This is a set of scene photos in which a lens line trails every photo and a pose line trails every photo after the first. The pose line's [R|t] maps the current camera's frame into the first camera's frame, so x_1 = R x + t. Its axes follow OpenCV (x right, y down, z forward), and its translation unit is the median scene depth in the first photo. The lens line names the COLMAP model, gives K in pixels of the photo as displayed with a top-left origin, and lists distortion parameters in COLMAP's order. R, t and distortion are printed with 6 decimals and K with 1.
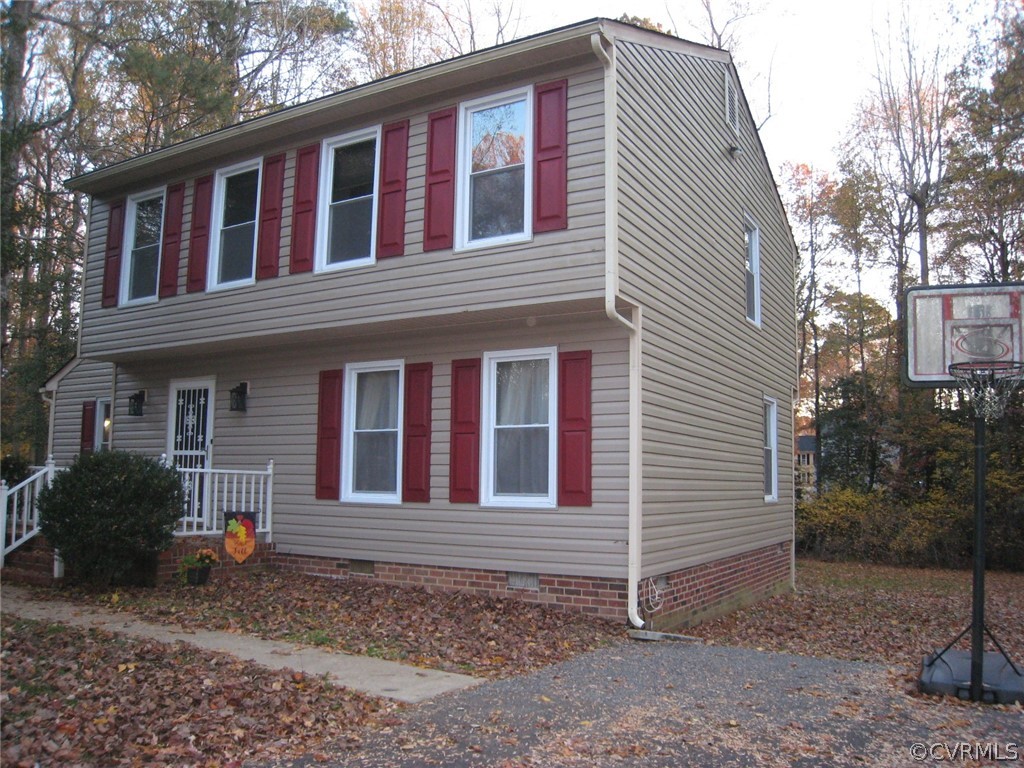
lens RADIAL K [[835.6, 0, 524.5], [0, 835.6, 404.4], [0, 0, 1]] dist [-0.167482, 0.107311]
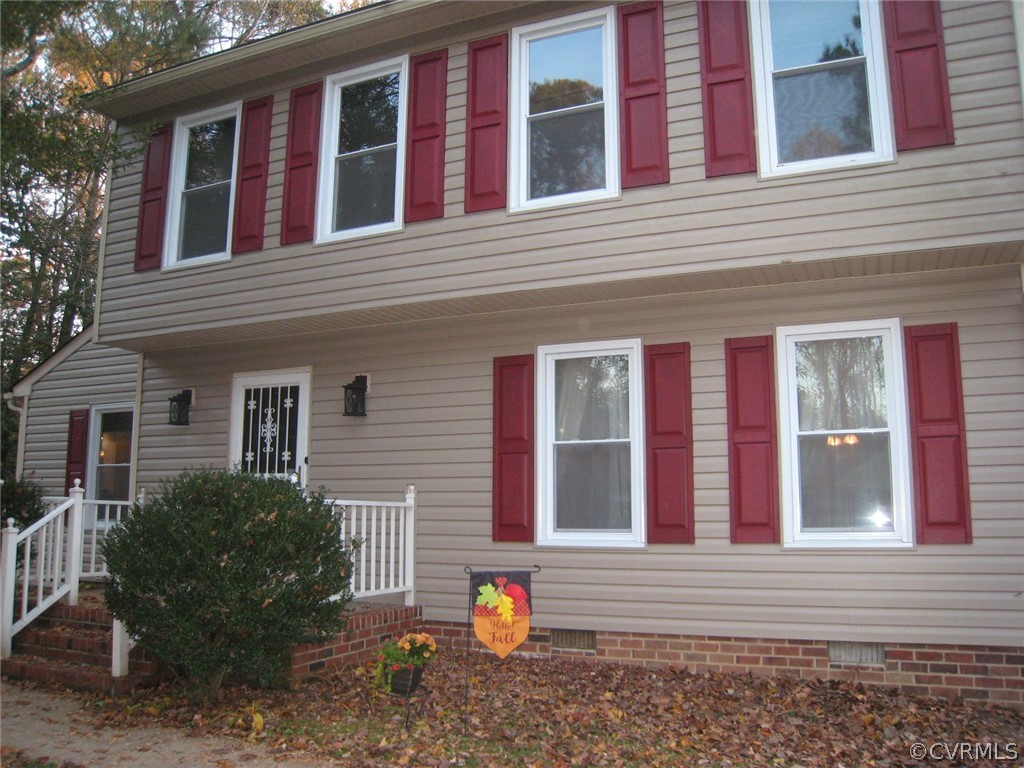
lens RADIAL K [[835.6, 0, 517.1], [0, 835.6, 403.2], [0, 0, 1]] dist [-0.167482, 0.107311]
pose [[0.994863, 0.004725, 0.101117, -0.314670], [-0.001093, 0.999353, -0.035941, 0.024777], [-0.101221, 0.035646, 0.994225, 0.315407]]
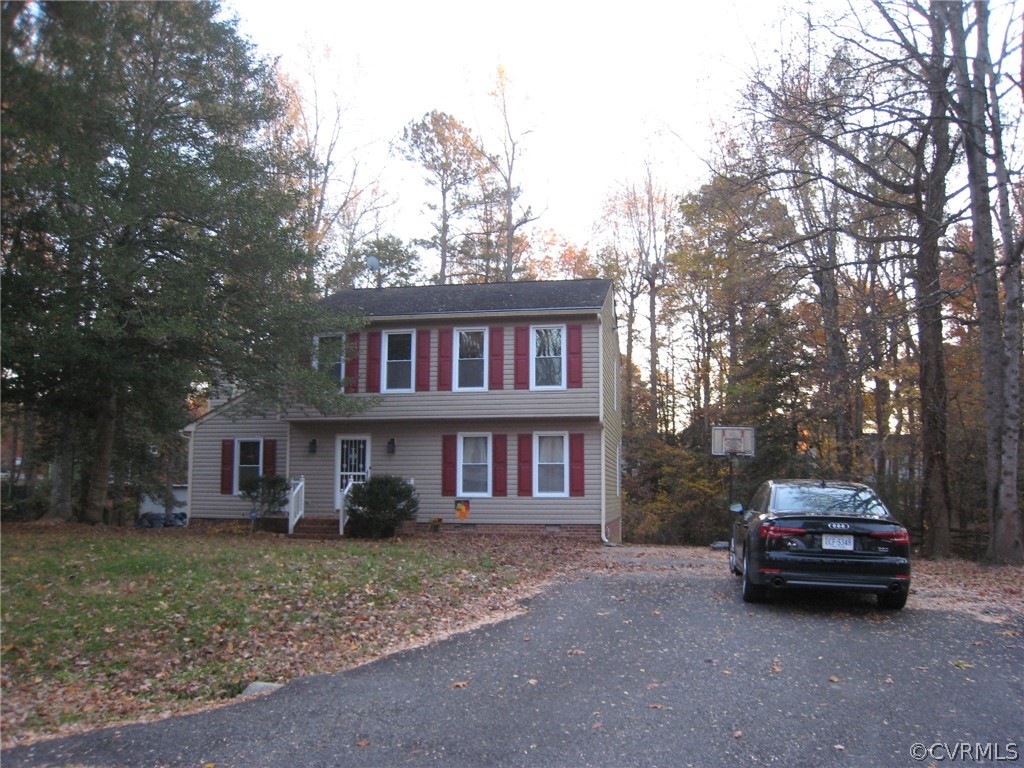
lens RADIAL K [[835.6, 0, 523.3], [0, 835.6, 406.0], [0, 0, 1]] dist [-0.167482, 0.107311]
pose [[0.940516, 0.025580, 0.338784, -0.813619], [-0.023426, 0.999671, -0.010447, -0.101523], [-0.338940, 0.001889, 0.940806, -1.114093]]
